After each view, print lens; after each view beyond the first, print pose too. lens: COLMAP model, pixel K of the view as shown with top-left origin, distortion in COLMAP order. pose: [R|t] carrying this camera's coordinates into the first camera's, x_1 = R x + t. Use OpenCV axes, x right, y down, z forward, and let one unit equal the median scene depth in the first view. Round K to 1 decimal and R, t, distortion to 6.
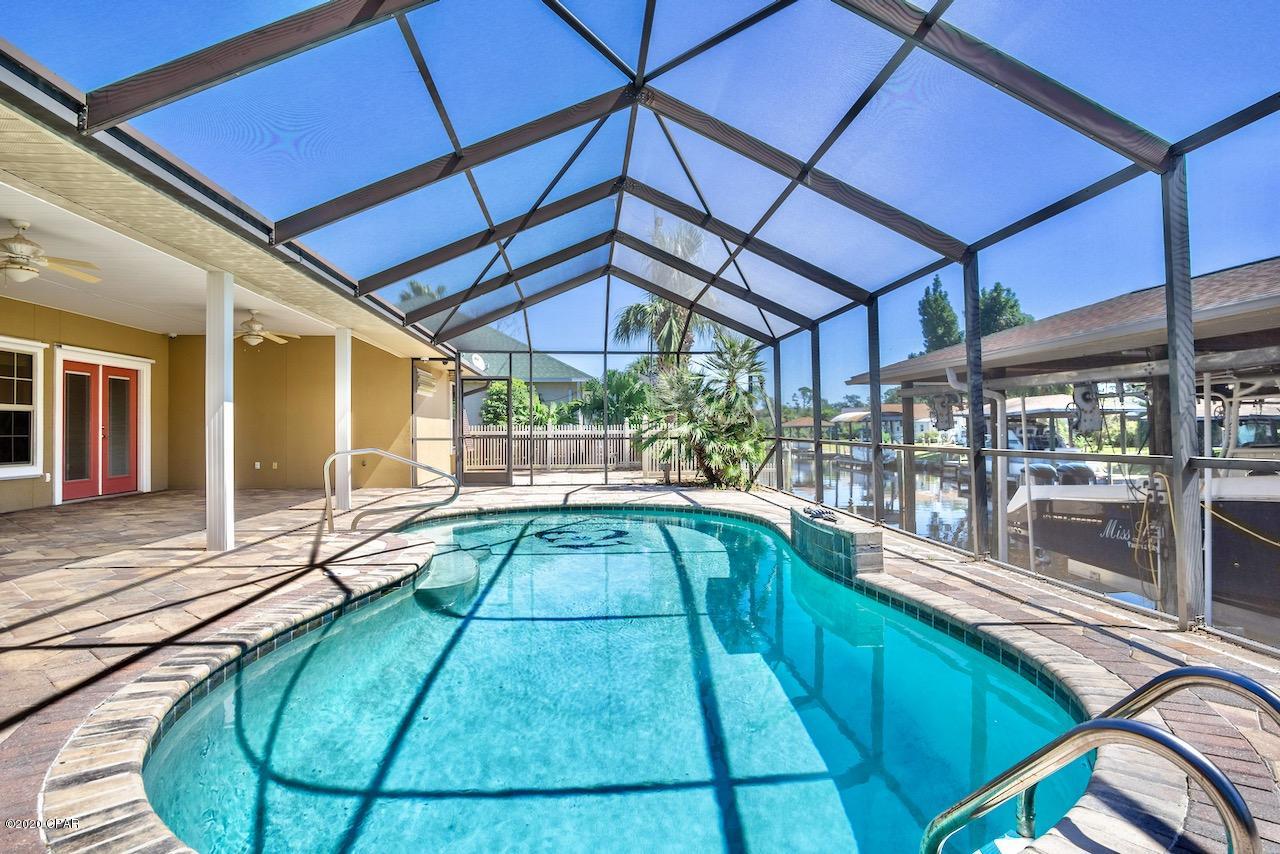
lens RADIAL K [[681.5, 0, 627.0], [0, 681.5, 420.1], [0, 0, 1]] dist [-0.023429, 0.002649]
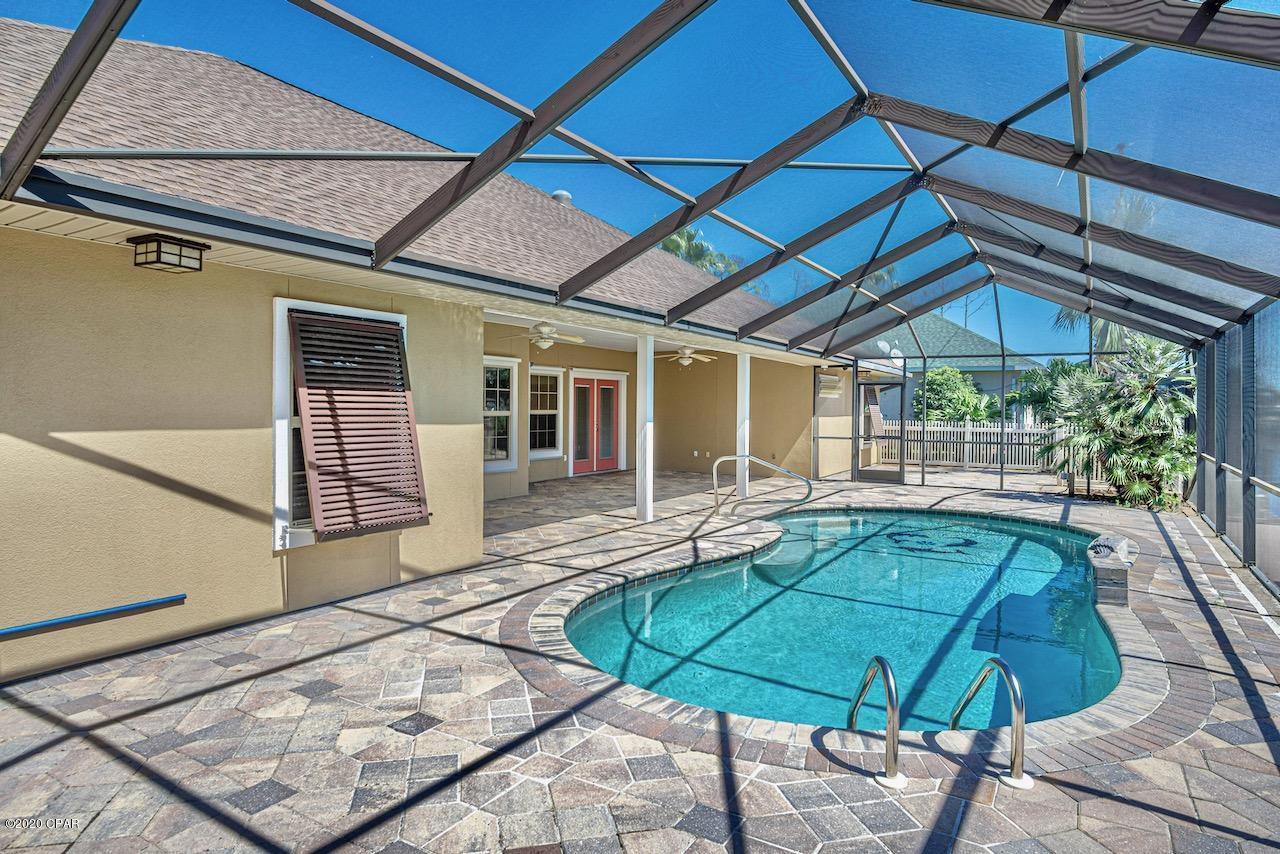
lens RADIAL K [[681.5, 0, 627.0], [0, 681.5, 420.1], [0, 0, 1]] dist [-0.023429, 0.002649]
pose [[0.802617, 0.018302, -0.596214, 0.236716], [-0.002983, 0.999640, 0.026669, -0.063713], [0.596488, -0.019626, 0.802382, -0.210938]]
